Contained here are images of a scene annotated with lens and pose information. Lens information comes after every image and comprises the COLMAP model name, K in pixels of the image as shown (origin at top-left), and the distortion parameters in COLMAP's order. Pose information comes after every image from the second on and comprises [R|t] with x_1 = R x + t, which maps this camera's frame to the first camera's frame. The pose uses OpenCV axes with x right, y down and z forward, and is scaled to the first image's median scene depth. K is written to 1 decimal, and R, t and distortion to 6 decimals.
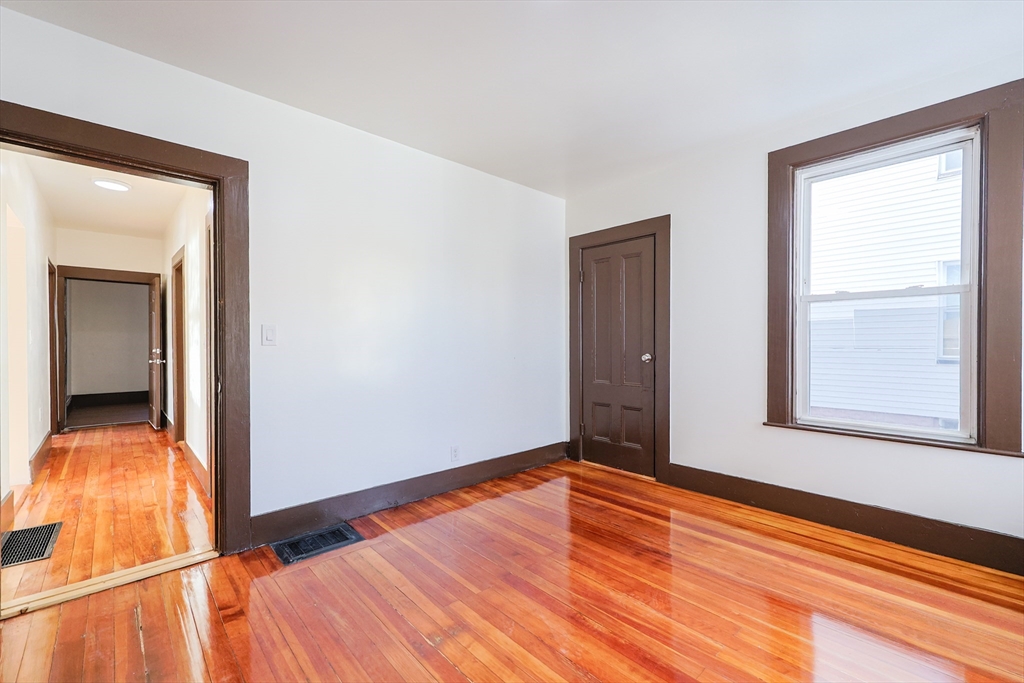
lens RADIAL K [[433.8, 0, 513.2], [0, 433.8, 343.7], [0, 0, 1]] dist [0.002524, 0.000138]
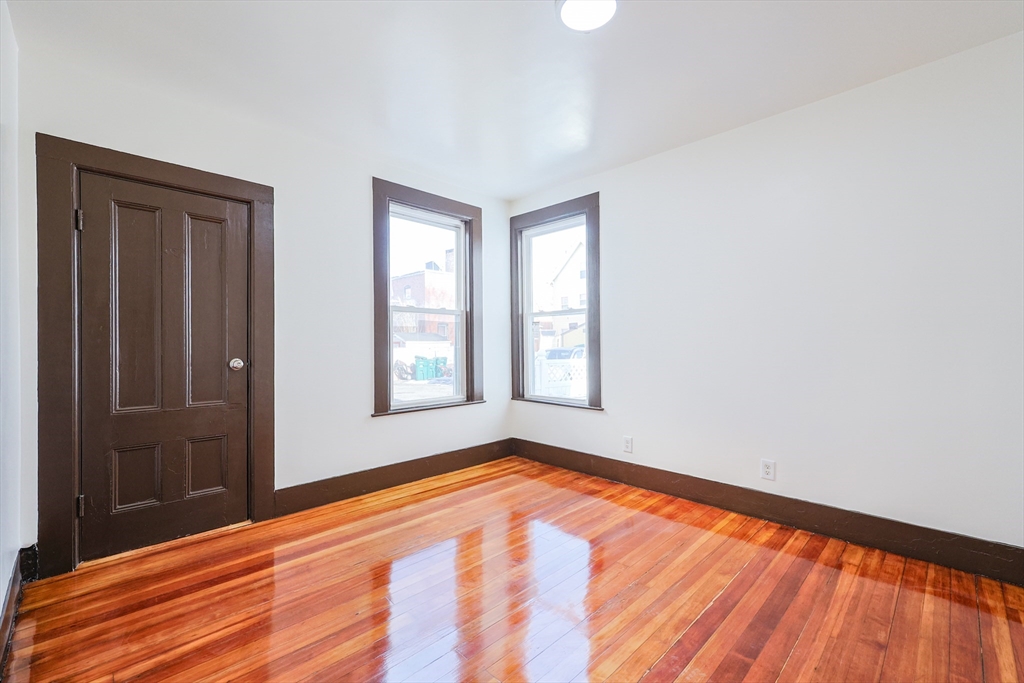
lens RADIAL K [[433.8, 0, 512.8], [0, 433.8, 342.4], [0, 0, 1]] dist [0.002524, 0.000138]
pose [[-0.042063, 0.007857, 0.999084, -0.524211], [0.008479, 0.999936, -0.007506, 0.005940], [-0.999079, 0.008155, -0.042127, 0.642637]]
